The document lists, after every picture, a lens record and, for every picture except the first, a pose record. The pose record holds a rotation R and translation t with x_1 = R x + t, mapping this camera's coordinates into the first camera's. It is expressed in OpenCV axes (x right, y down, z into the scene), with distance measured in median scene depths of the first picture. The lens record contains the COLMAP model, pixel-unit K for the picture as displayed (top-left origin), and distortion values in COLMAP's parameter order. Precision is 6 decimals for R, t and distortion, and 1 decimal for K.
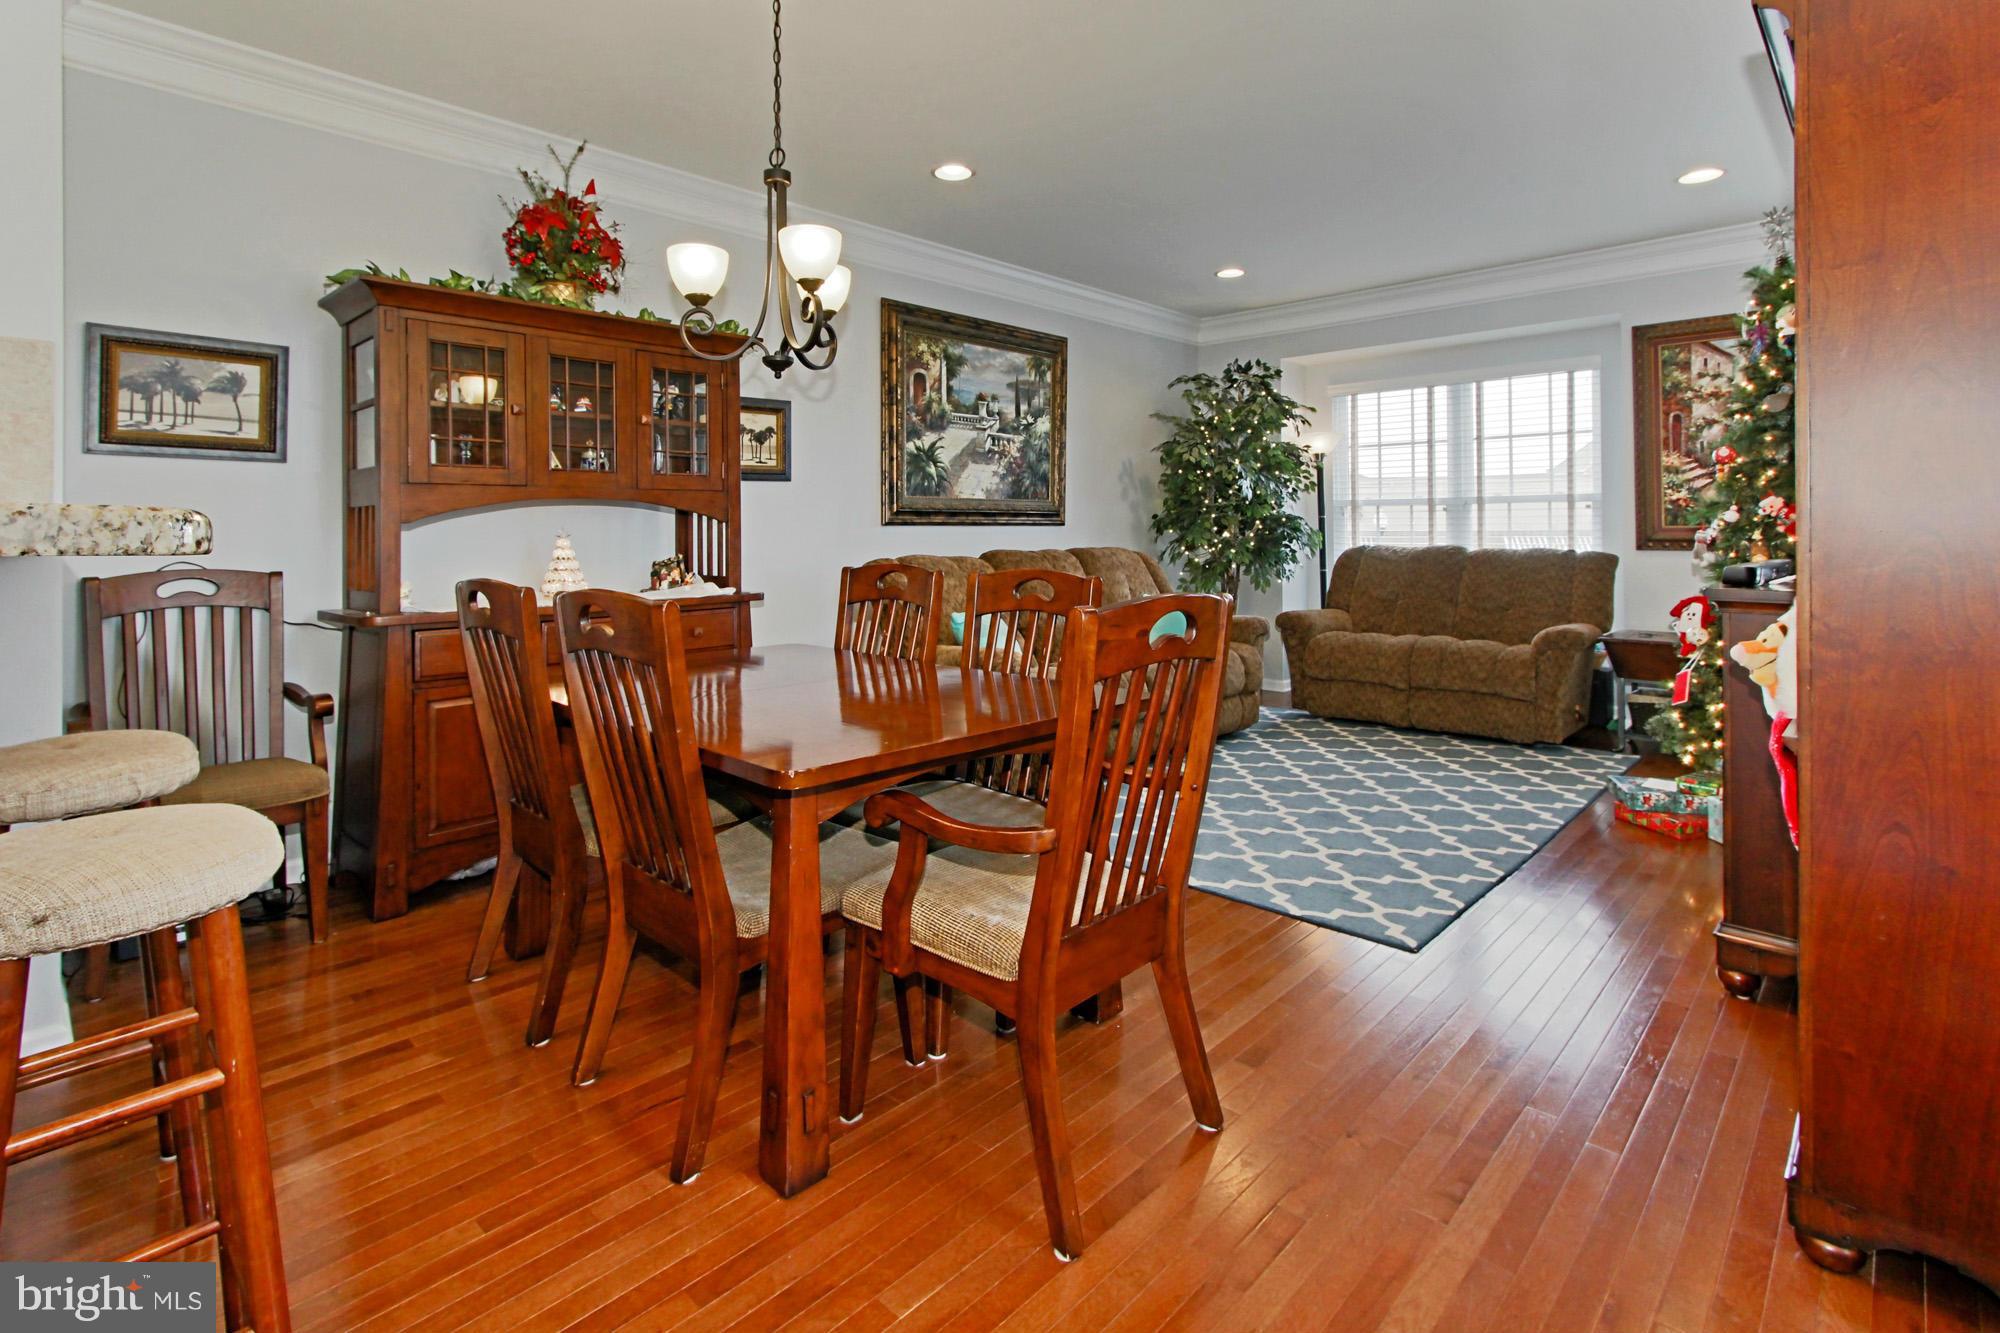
lens RADIAL K [[971.3, 0, 989.5], [0, 971.3, 515.6], [0, 0, 1]] dist [-0.001050, 0.000080]
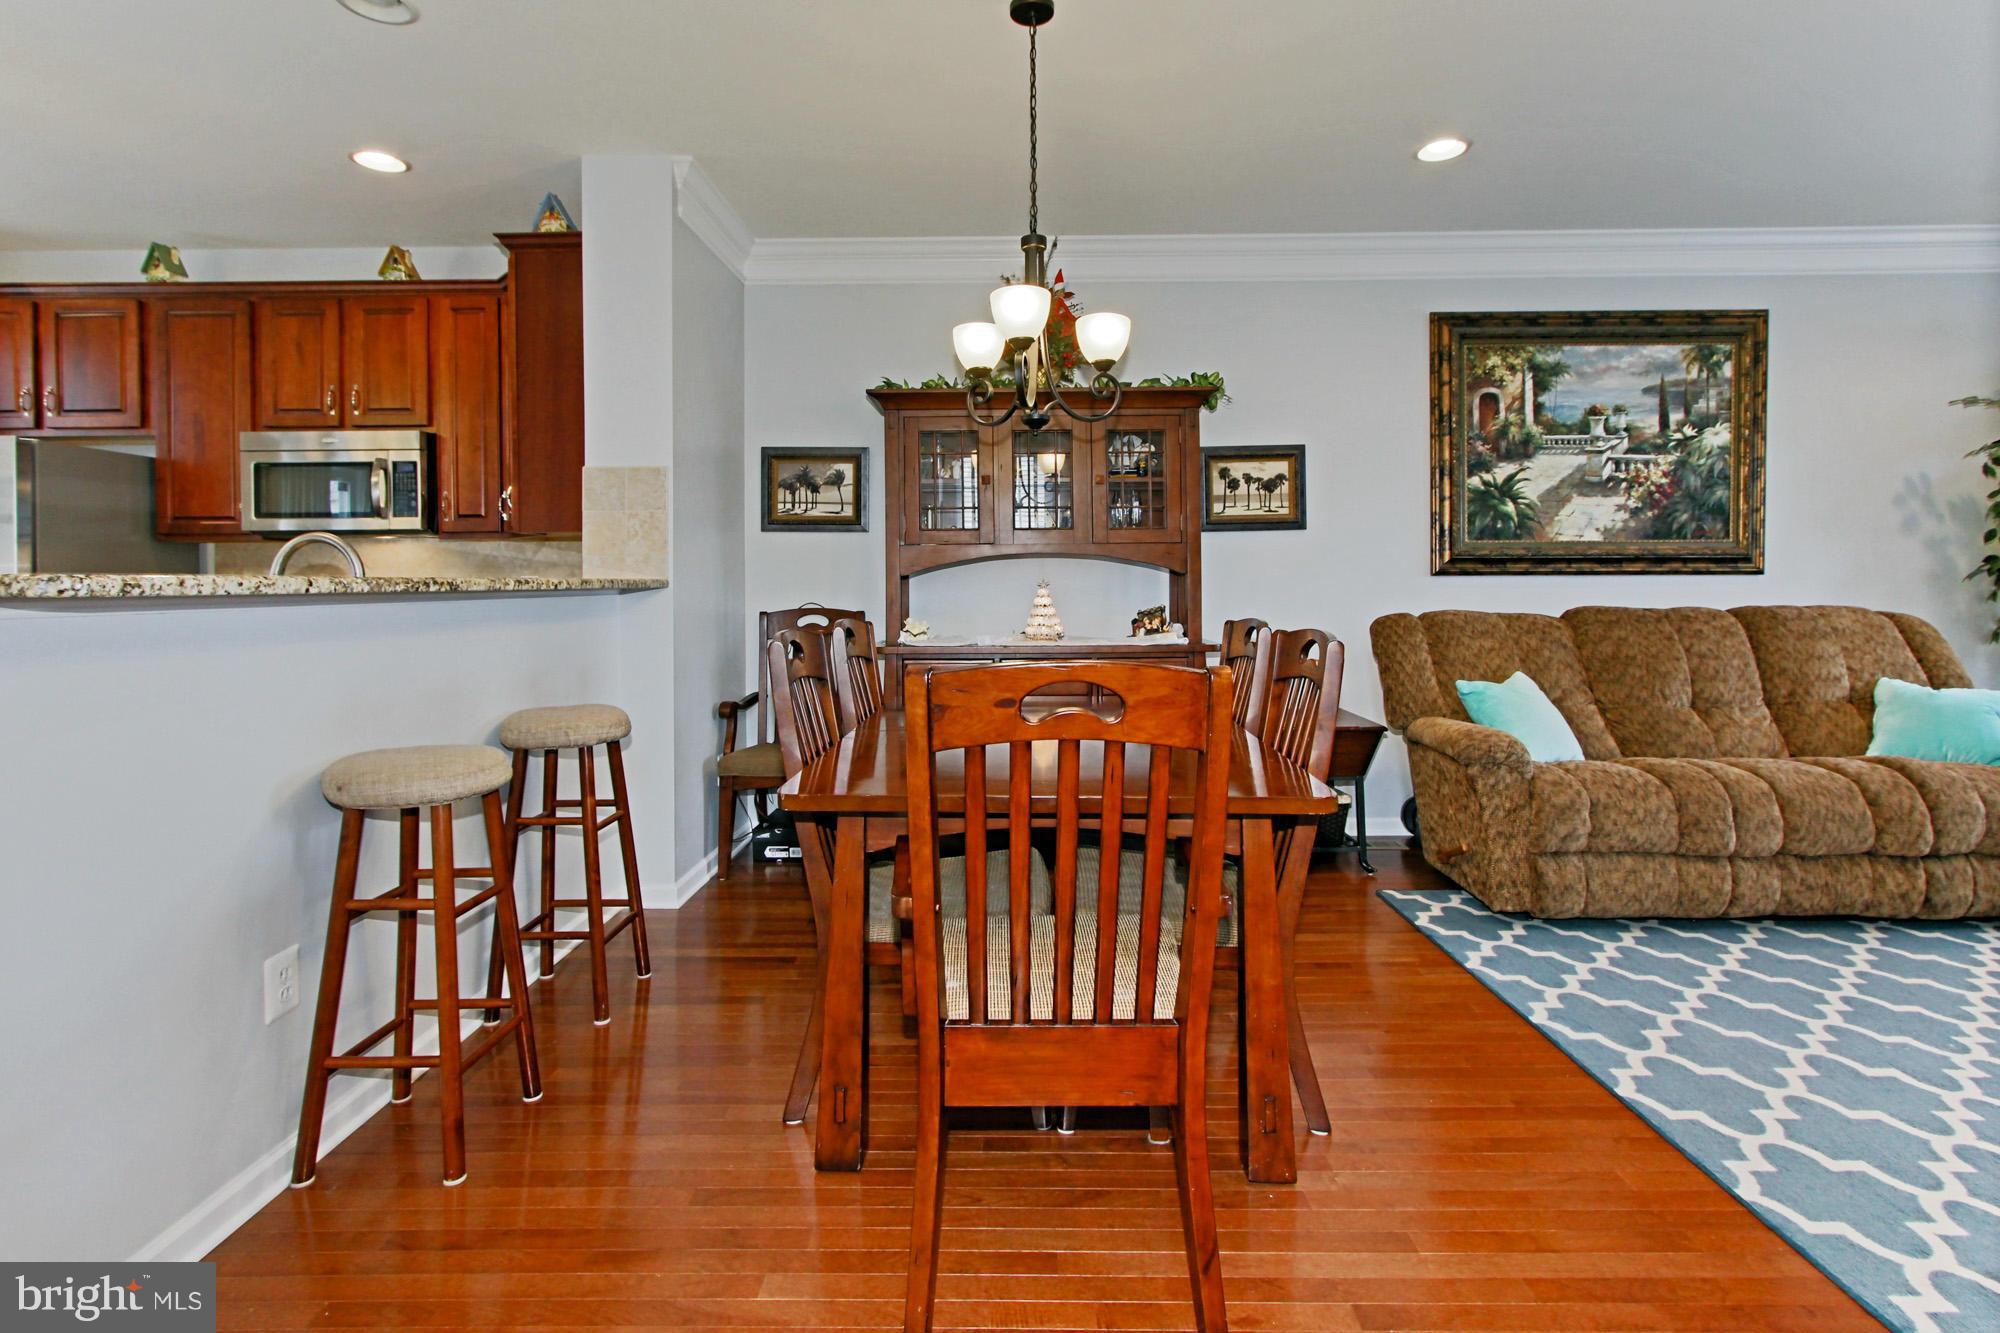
lens RADIAL K [[951.5, 0, 996.3], [0, 951.5, 578.1], [0, 0, 1]] dist [0.000643, 0.000950]
pose [[0.680623, -0.003104, -0.732627, 0.234885], [0.011150, 0.999919, 0.006122, 0.002746], [0.732549, -0.012336, 0.680602, 0.128047]]
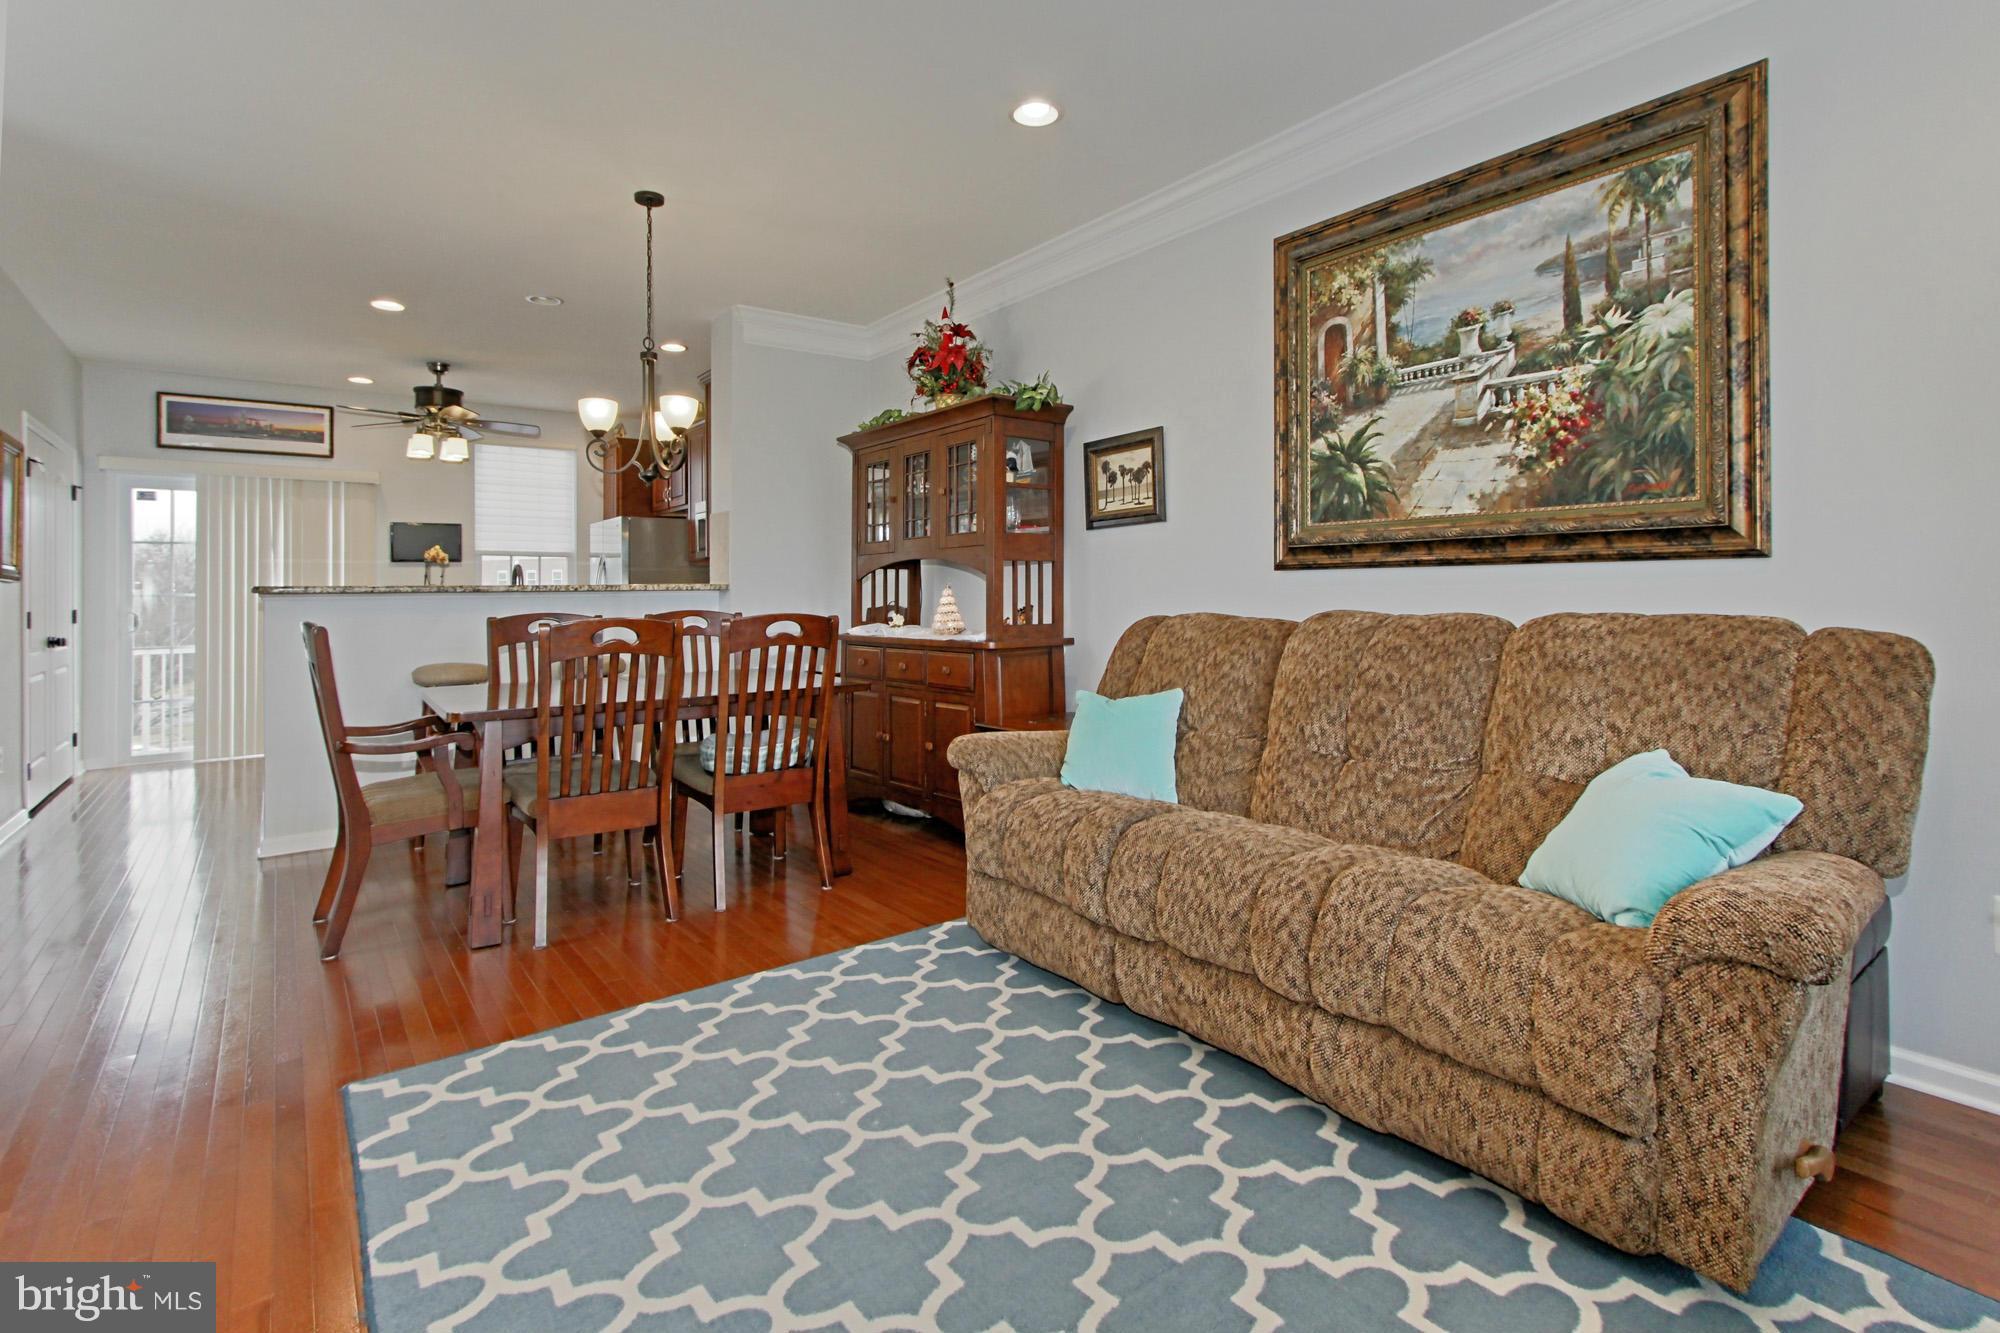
lens RADIAL K [[995.0, 0, 993.3], [0, 995.0, 586.3], [0, 0, 1]] dist [-0.001563, -0.000215]
pose [[-0.182386, -0.000843, -0.983227, 0.587991], [0.022178, 0.999742, -0.004971, 0.019516], [0.982977, -0.022712, -0.182320, 0.881375]]
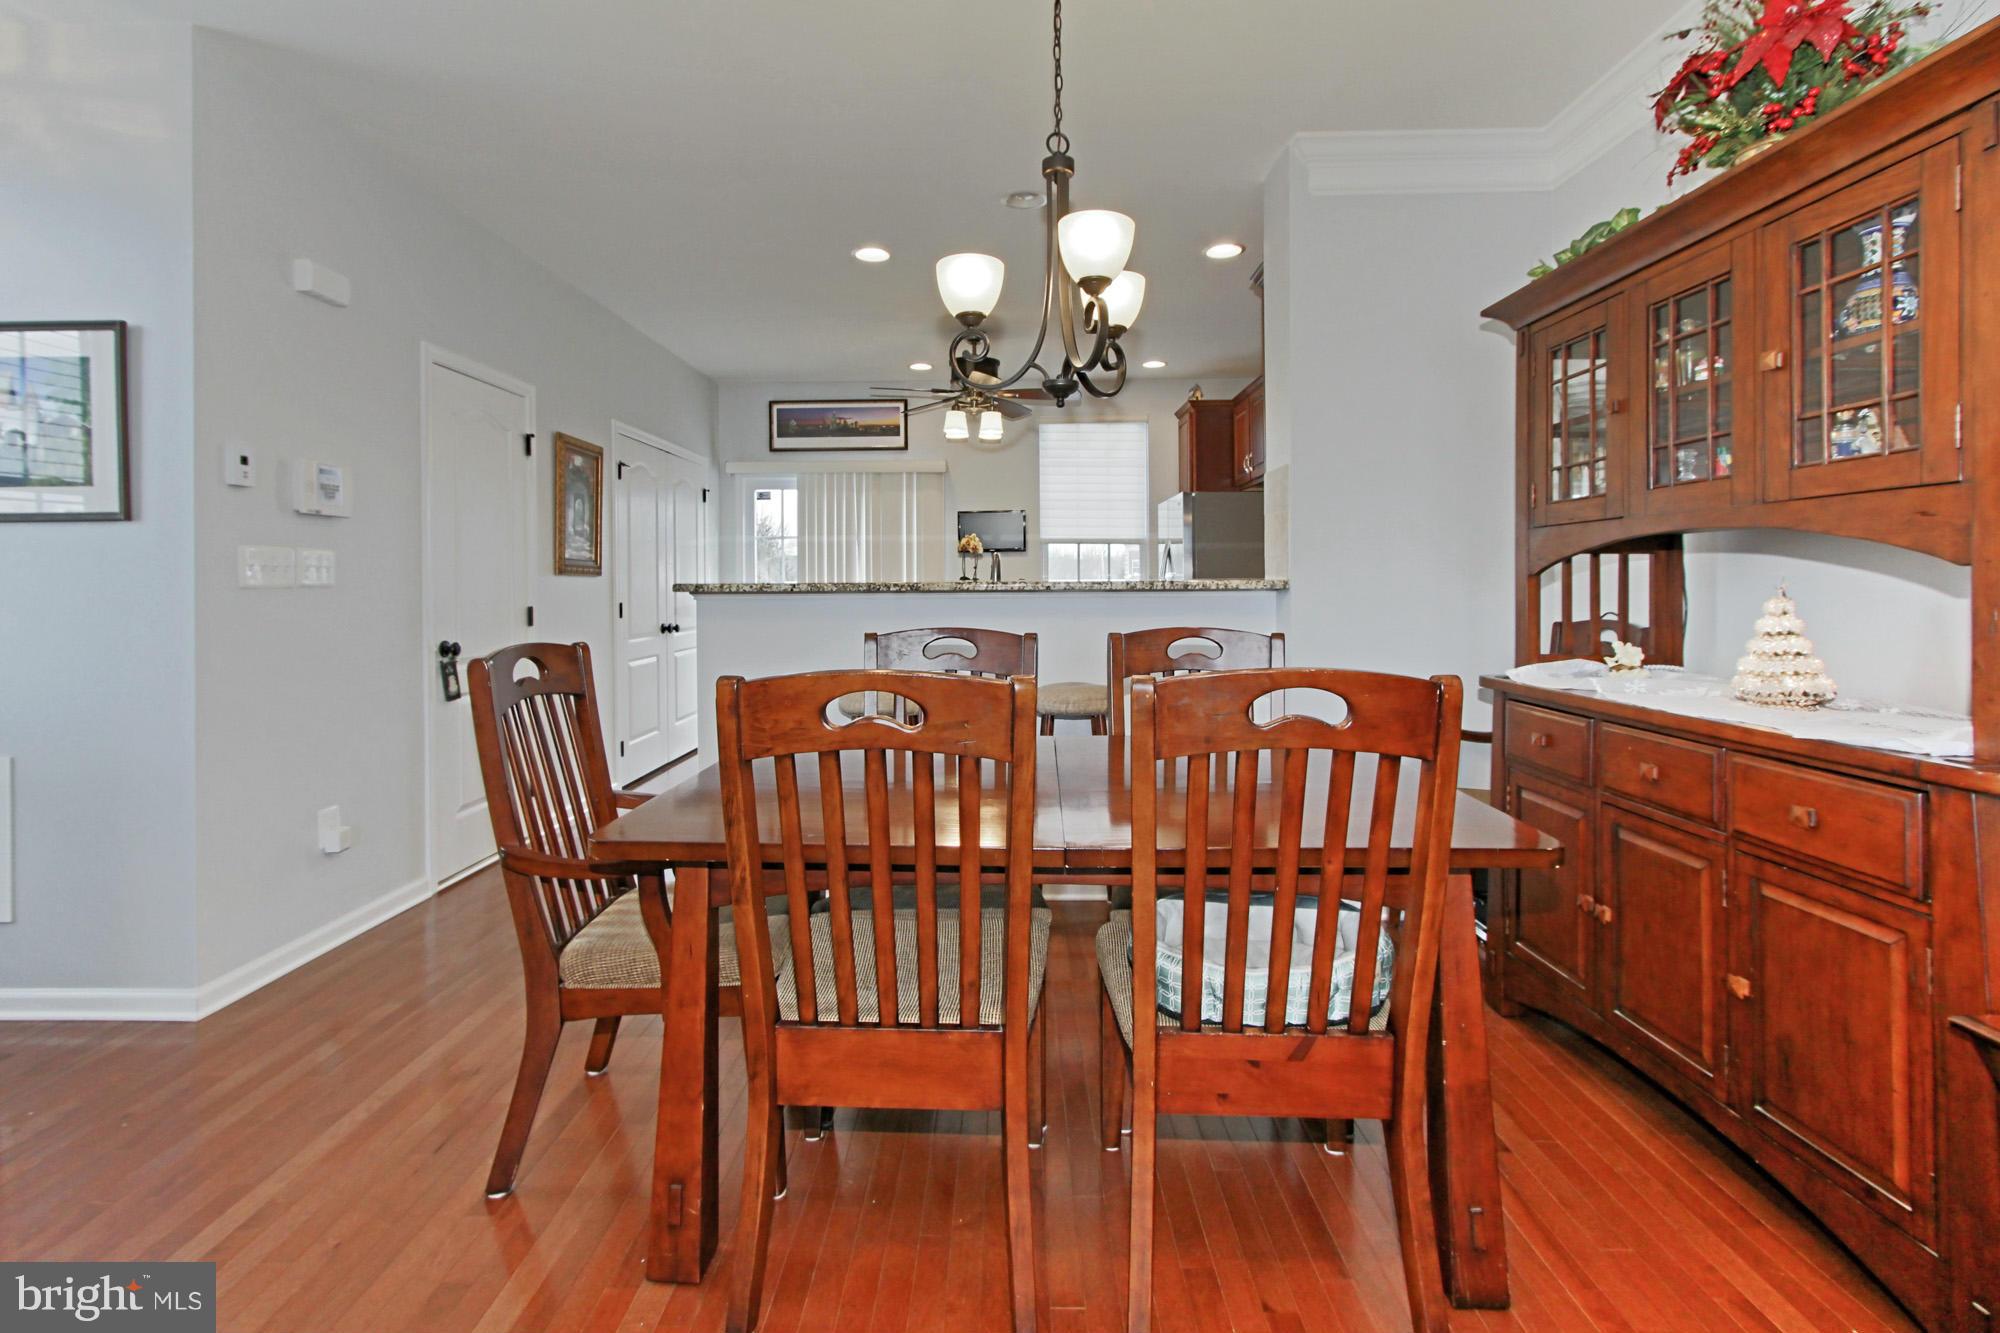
lens RADIAL K [[921.9, 0, 908.6], [0, 921.9, 560.3], [0, 0, 1]] dist [0.009251, 0.000025]
pose [[-0.795776, -0.007795, -0.605541, 0.145950], [0.013473, 0.999442, -0.030572, 0.006747], [0.605442, -0.032487, -0.795226, 0.742760]]
